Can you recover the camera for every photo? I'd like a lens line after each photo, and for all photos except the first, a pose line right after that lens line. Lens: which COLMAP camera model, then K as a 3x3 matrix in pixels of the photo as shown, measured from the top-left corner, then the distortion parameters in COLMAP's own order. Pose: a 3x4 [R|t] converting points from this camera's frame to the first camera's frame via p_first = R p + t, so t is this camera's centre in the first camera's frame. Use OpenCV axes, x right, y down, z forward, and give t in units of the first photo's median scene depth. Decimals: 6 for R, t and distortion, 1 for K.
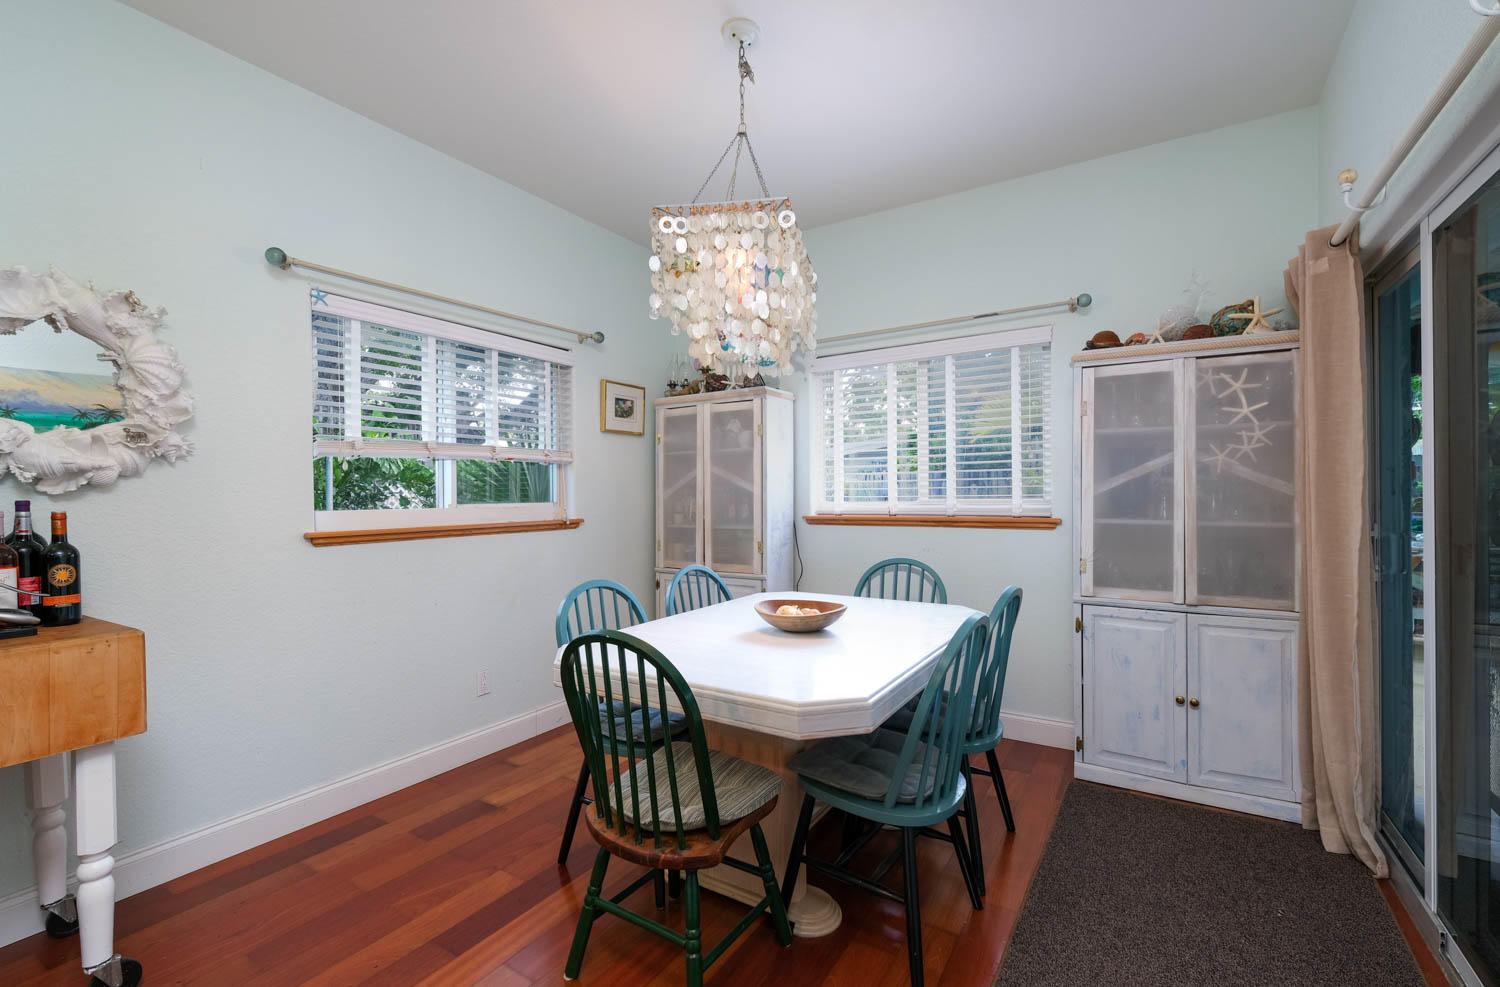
lens RADIAL K [[658.1, 0, 748.4], [0, 658.1, 489.5], [0, 0, 1]] dist [-0.001674, -0.000165]
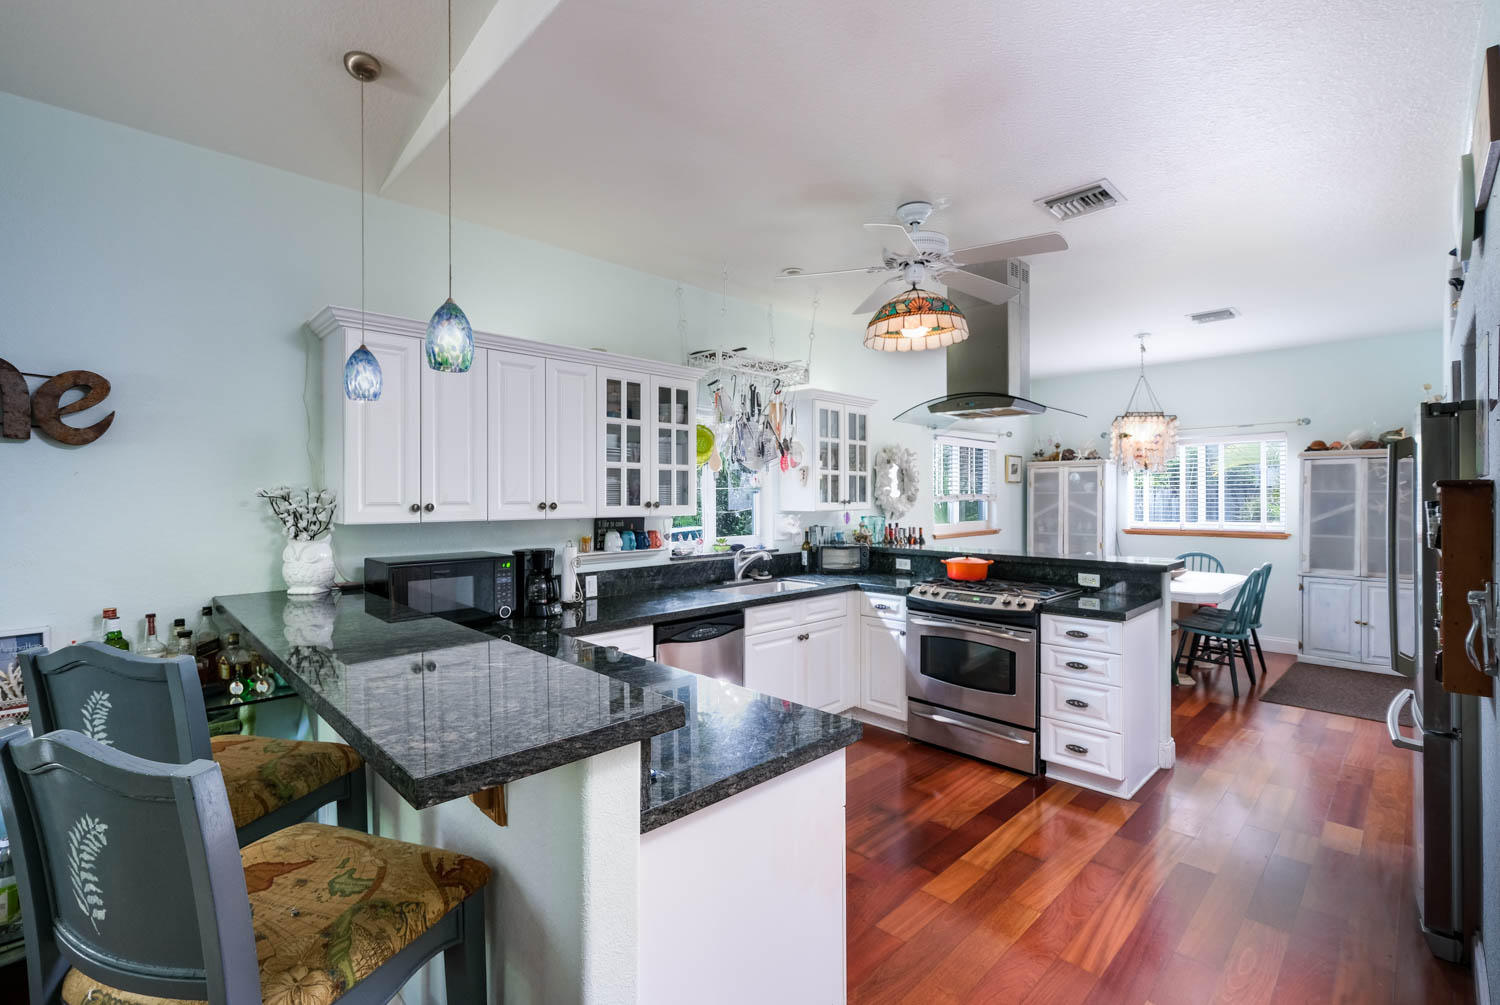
lens RADIAL K [[662.8, 0, 739.9], [0, 662.8, 497.2], [0, 0, 1]] dist [0.000875, 0.000025]
pose [[0.970225, 0.005012, -0.242156, -0.709299], [-0.003019, 0.999958, 0.008602, -0.086096], [0.242189, -0.007614, 0.970199, -1.457357]]
